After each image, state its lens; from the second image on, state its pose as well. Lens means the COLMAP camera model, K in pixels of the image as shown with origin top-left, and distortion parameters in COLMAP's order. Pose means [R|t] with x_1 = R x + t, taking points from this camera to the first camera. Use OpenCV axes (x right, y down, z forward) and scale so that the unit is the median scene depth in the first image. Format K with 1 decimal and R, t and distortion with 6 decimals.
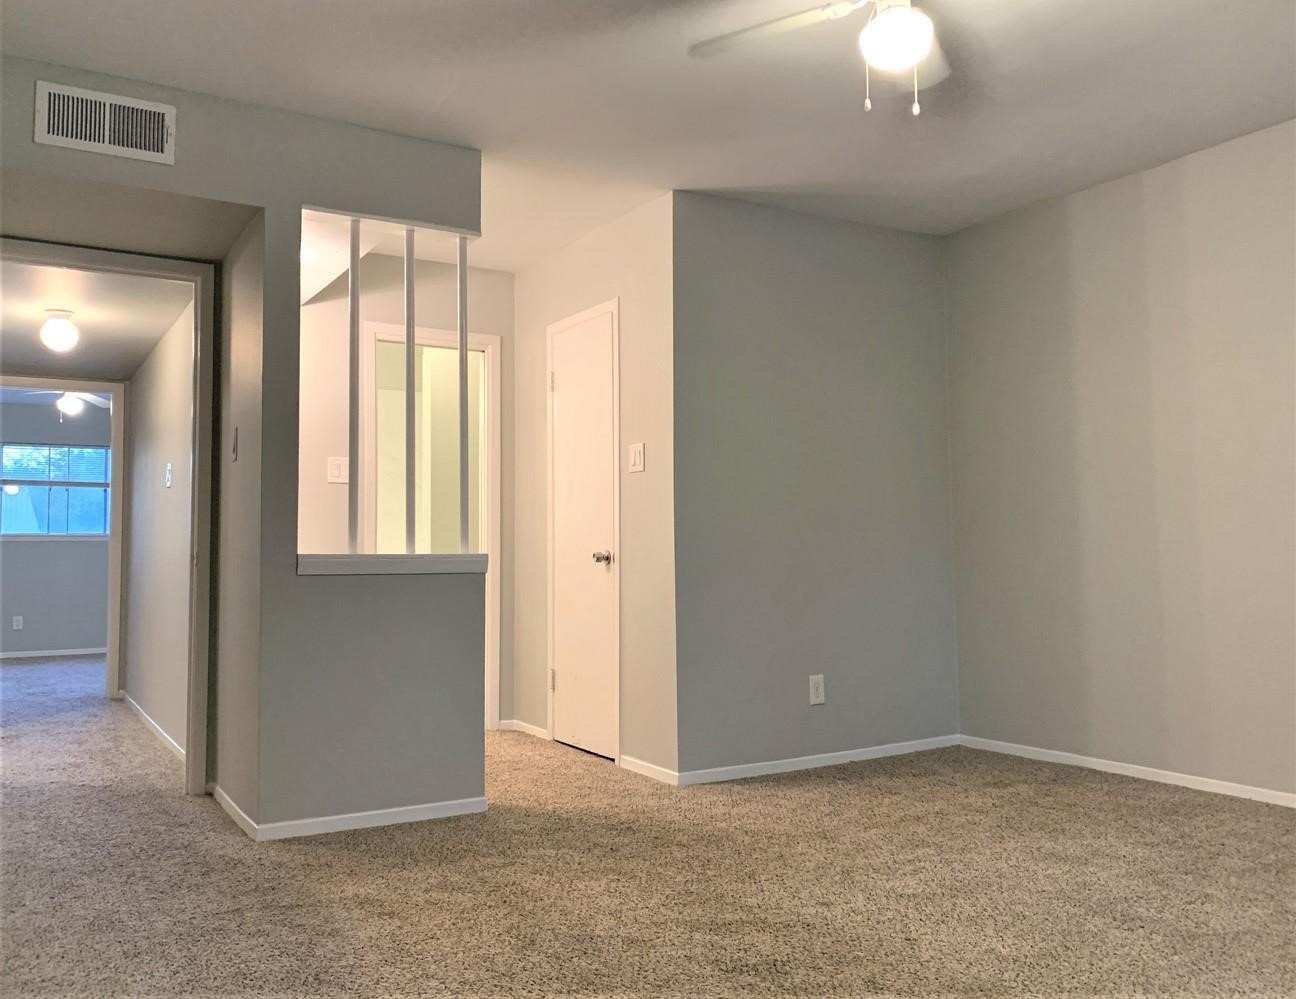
lens RADIAL K [[1060.5, 0, 645.1], [0, 1060.5, 503.4], [0, 0, 1]] dist [-0.005122, -0.003667]
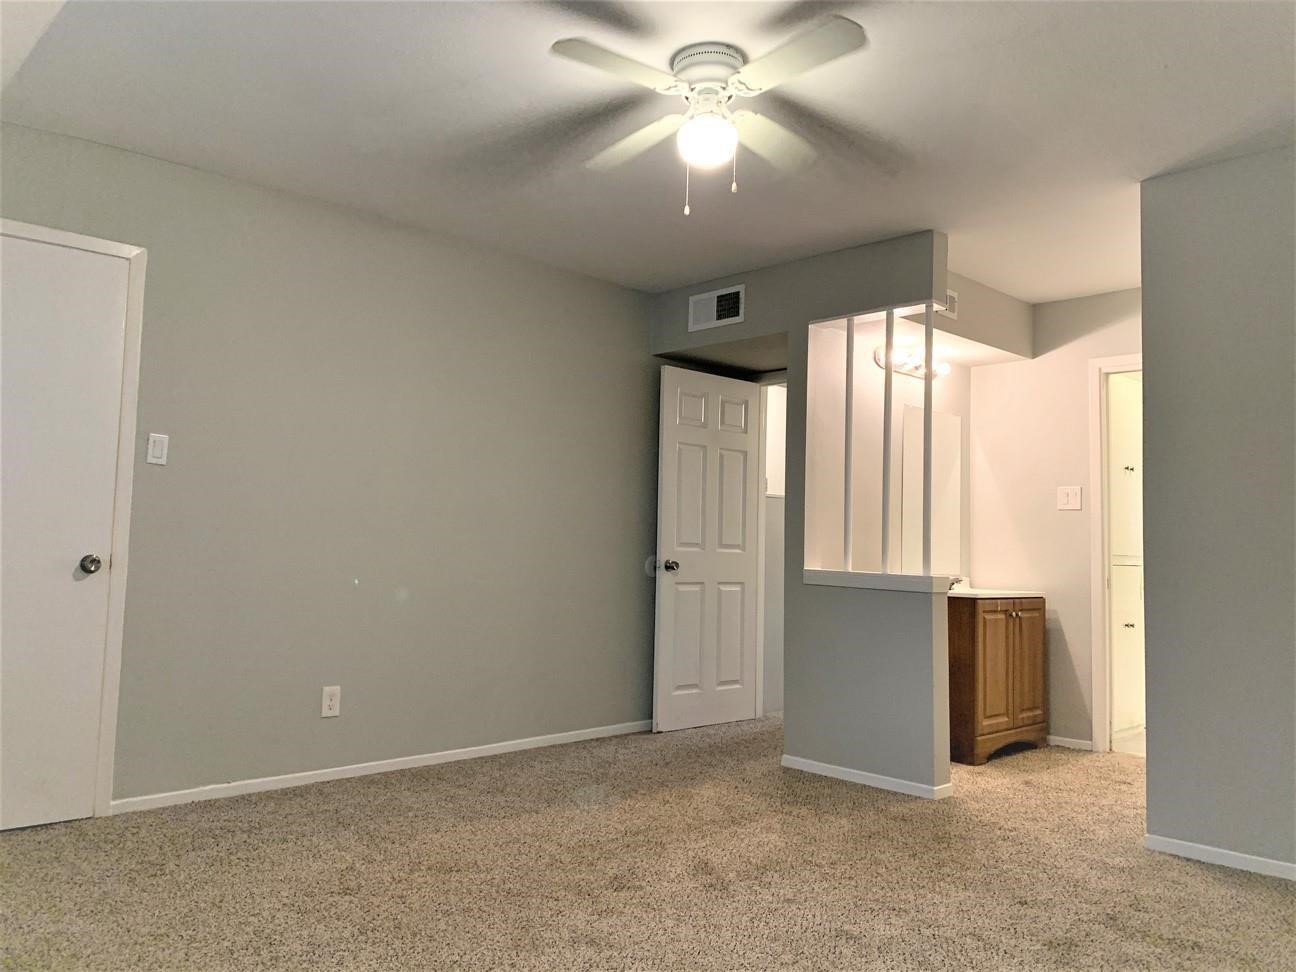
lens RADIAL K [[992.2, 0, 646.3], [0, 992.2, 481.4], [0, 0, 1]] dist [-0.001636, -0.002735]
pose [[0.234775, -0.056816, -0.970388, 0.950745], [0.031050, 0.998219, -0.050933, -0.009263], [0.971554, -0.018173, 0.236121, 0.505134]]
